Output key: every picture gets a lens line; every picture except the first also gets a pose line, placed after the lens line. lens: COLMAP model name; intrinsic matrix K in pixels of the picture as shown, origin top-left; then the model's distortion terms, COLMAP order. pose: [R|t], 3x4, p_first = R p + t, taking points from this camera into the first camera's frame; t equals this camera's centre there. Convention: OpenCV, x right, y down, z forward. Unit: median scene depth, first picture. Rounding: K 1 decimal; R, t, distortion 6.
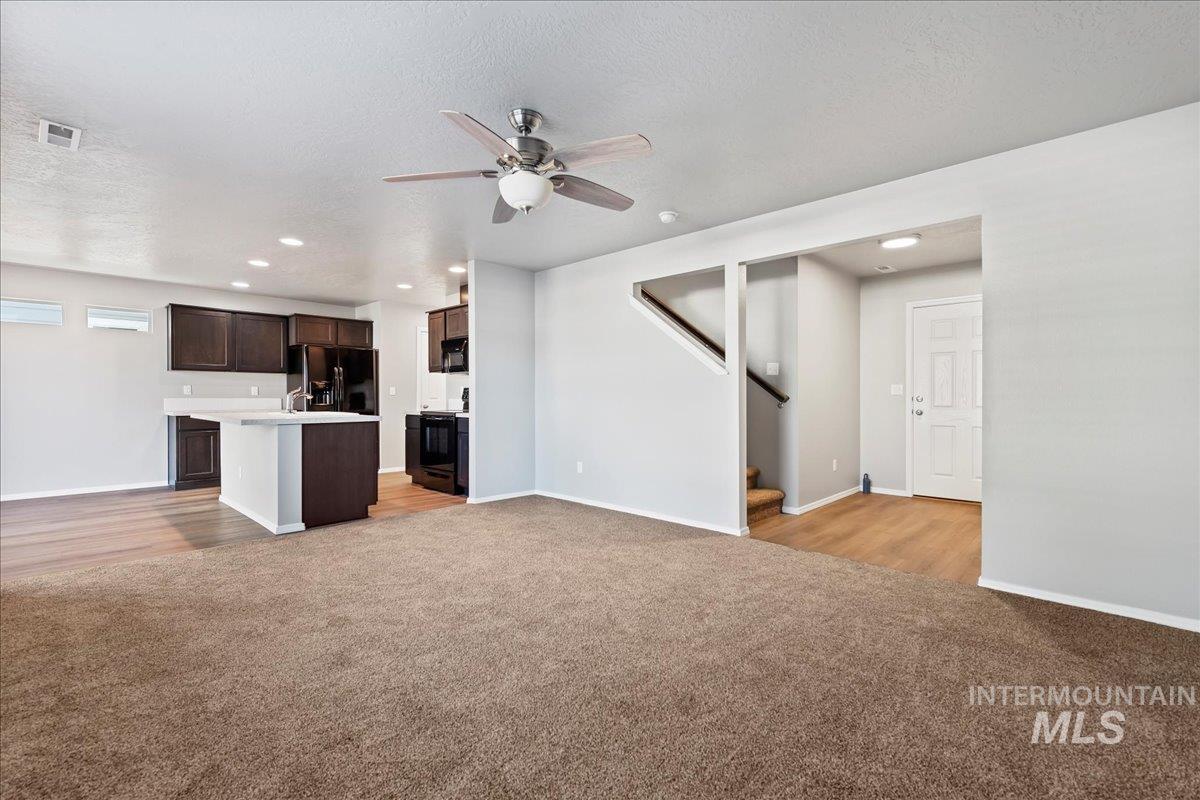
lens RADIAL K [[530.6, 0, 608.4], [0, 530.6, 400.6], [0, 0, 1]] dist [0.003958, 0.000032]
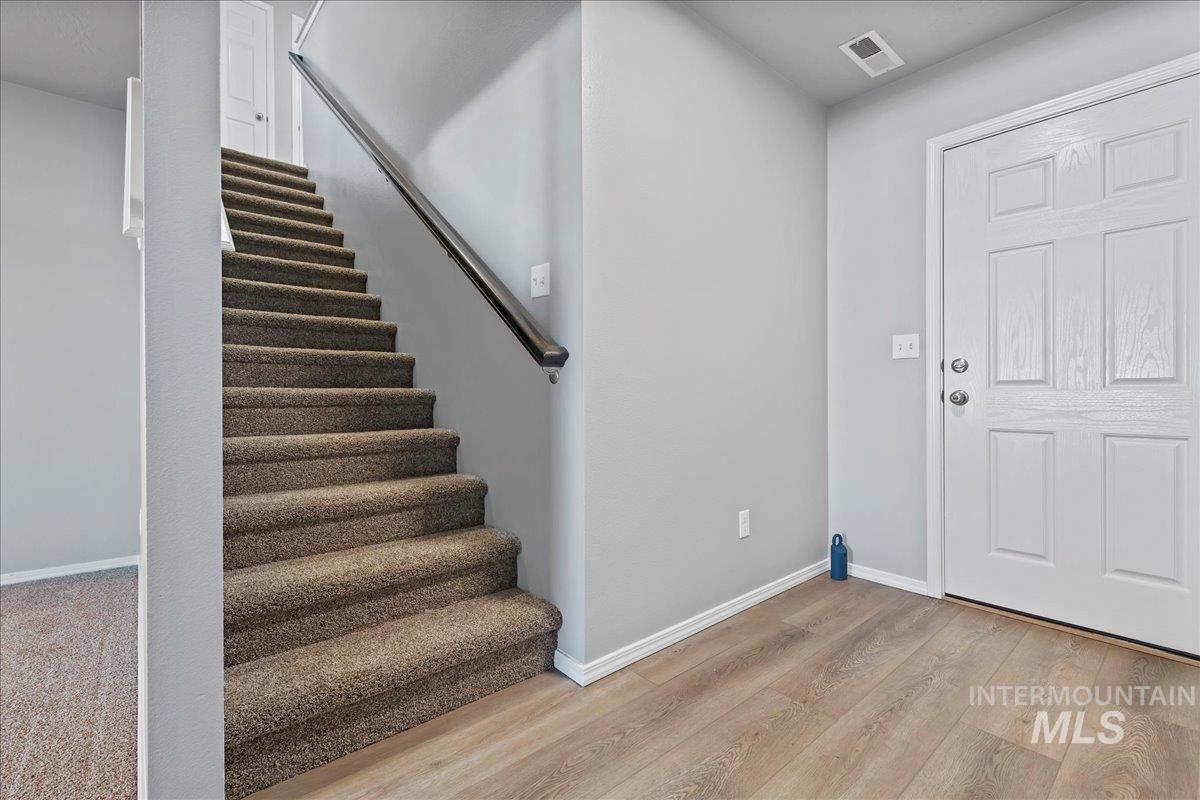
lens RADIAL K [[530.6, 0, 596.7], [0, 530.6, 388.8], [0, 0, 1]] dist [0.003958, 0.000032]
pose [[0.995018, -0.000051, -0.099693, 0.345060], [-0.000658, 0.999975, -0.007082, 0.018341], [0.099691, 0.007112, 0.994993, 0.558845]]
